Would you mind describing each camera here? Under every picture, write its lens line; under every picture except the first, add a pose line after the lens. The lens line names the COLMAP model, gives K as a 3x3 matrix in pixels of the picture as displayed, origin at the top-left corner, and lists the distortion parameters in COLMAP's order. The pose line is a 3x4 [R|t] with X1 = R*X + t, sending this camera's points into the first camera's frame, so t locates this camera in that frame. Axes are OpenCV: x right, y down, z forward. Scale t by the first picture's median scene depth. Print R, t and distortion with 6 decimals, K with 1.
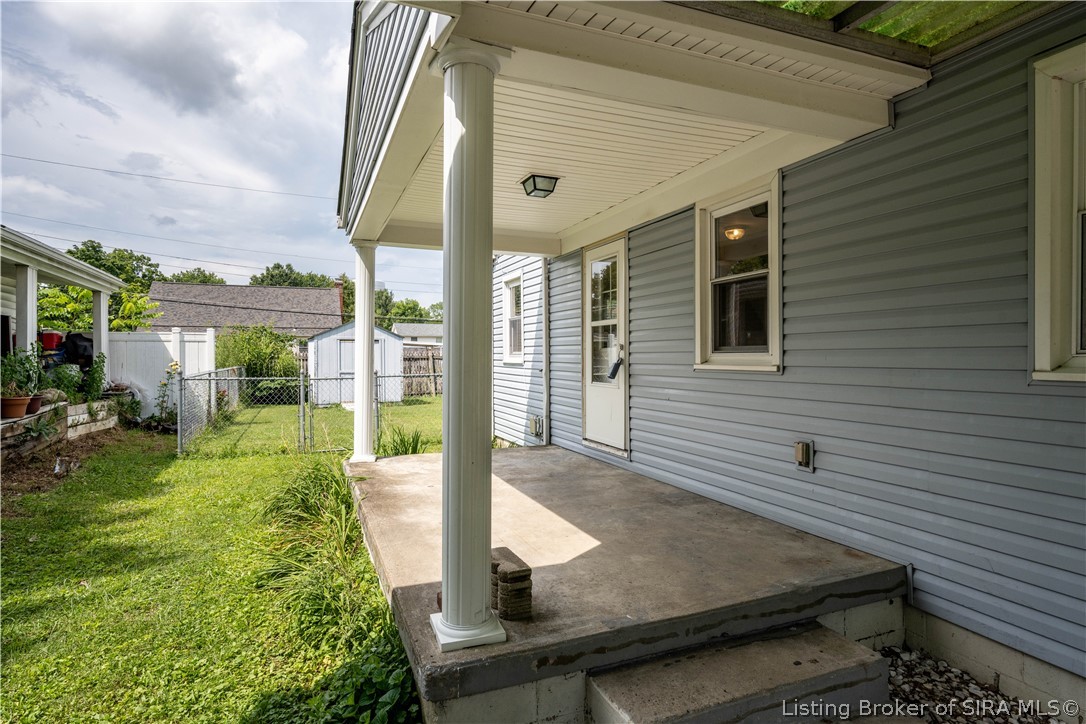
lens RADIAL K [[560.9, 0, 515.3], [0, 560.9, 359.3], [0, 0, 1]] dist [-0.000530, 0.000048]
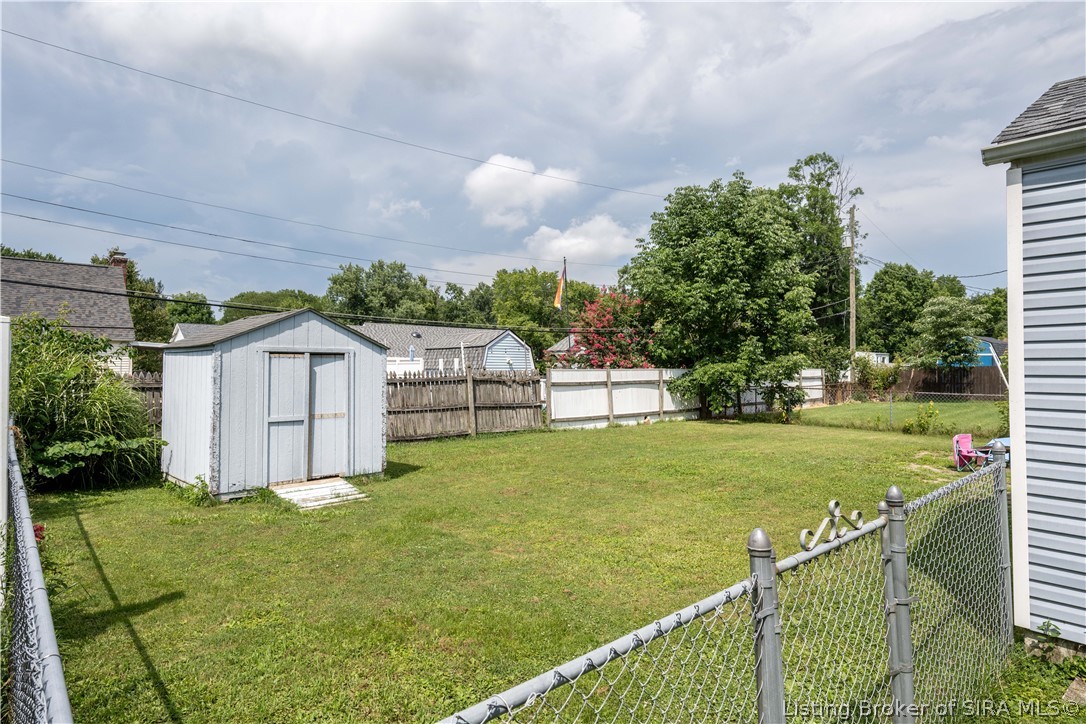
lens RADIAL K [[589.9, 0, 545.5], [0, 589.9, 365.2], [0, 0, 1]] dist [0.000995, 0.000312]
pose [[0.929017, 0.005324, 0.369999, -0.160377], [-0.002945, 0.999971, -0.006994, -0.012191], [-0.370025, 0.005408, 0.929006, 0.264087]]
